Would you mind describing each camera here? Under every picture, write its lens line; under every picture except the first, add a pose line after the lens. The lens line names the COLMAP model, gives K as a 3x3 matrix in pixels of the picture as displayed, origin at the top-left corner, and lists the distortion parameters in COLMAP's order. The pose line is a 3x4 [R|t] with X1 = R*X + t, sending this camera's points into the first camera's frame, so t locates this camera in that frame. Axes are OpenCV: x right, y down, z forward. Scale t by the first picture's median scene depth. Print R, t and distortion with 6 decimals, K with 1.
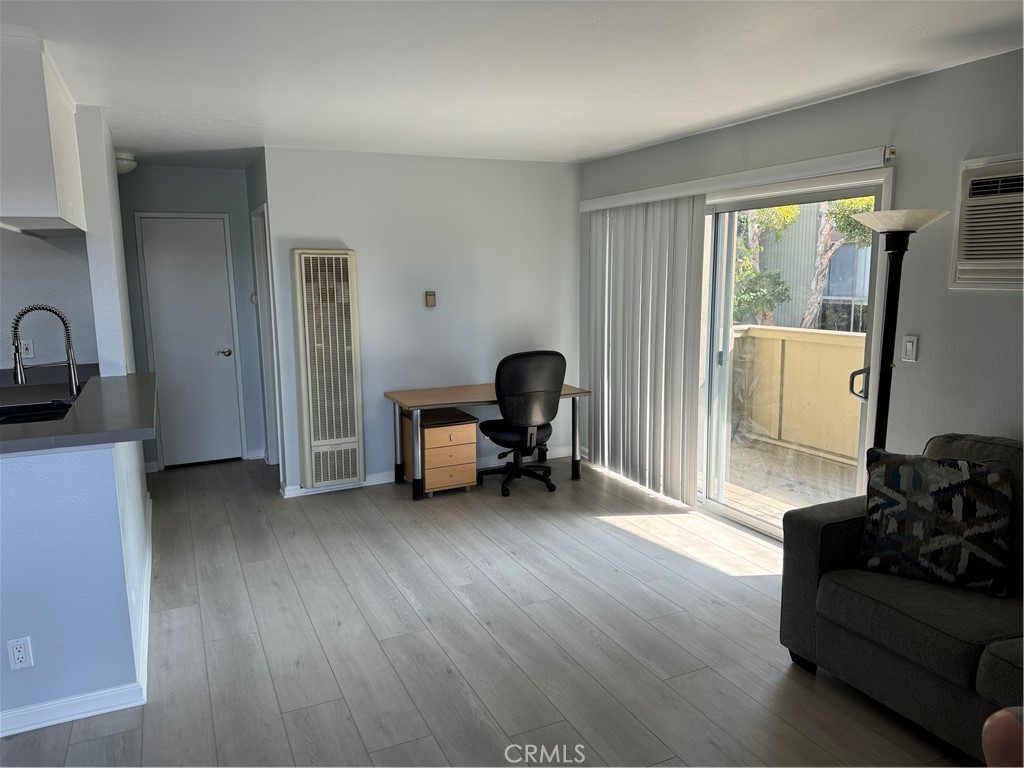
lens RADIAL K [[726.0, 0, 512.0], [0, 726.0, 384.0], [0, 0, 1]] dist [0.120103, -0.135282]
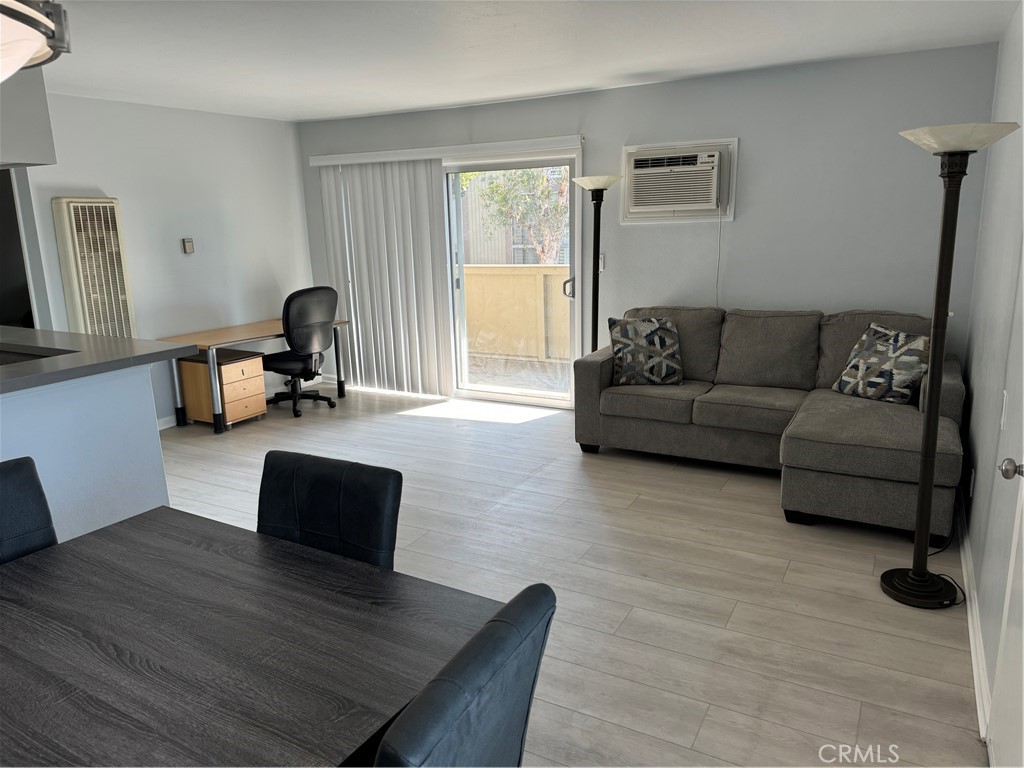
lens RADIAL K [[726.0, 0, 512.0], [0, 726.0, 384.0], [0, 0, 1]] dist [0.120103, -0.135282]
pose [[0.816999, -0.140239, 0.559326, -0.385335], [0.108150, 0.990029, 0.090255, 0.035620], [-0.566406, -0.013247, 0.824020, -0.152457]]
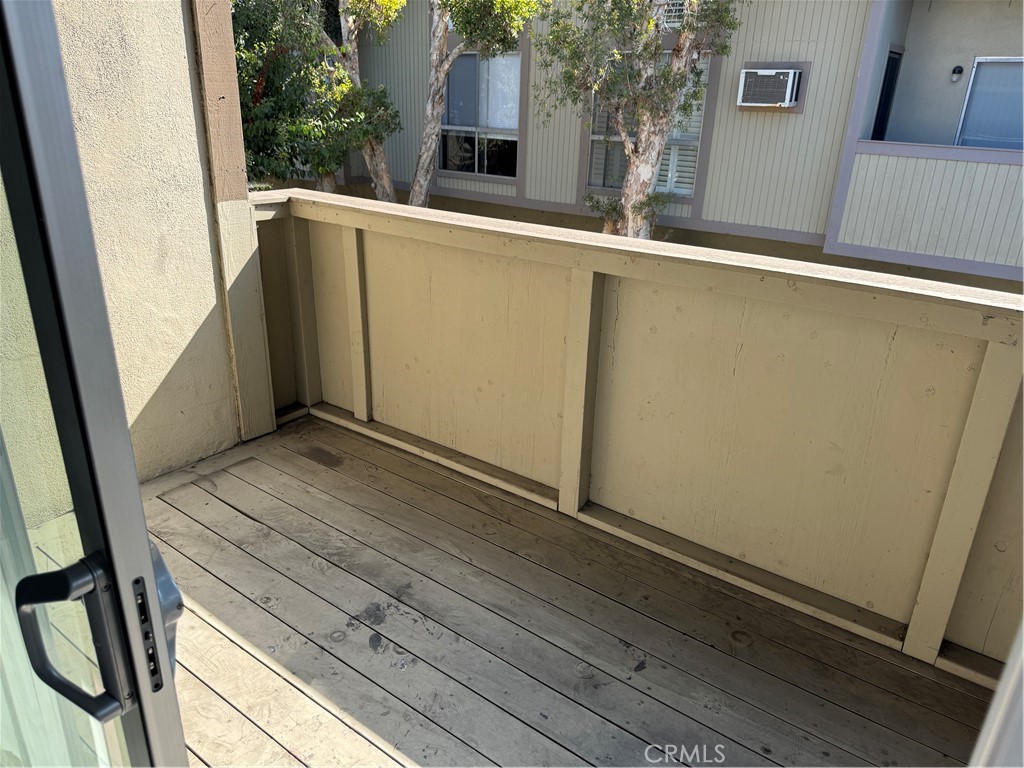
lens RADIAL K [[723.9, 0, 497.0], [0, 723.9, 382.4], [0, 0, 1]] dist [-0.003768, -0.001179]
pose [[0.895287, -0.132221, 0.425415, 0.312080], [0.032464, 0.971764, 0.233710, -0.088762], [-0.444305, -0.195427, 0.874301, 0.708186]]
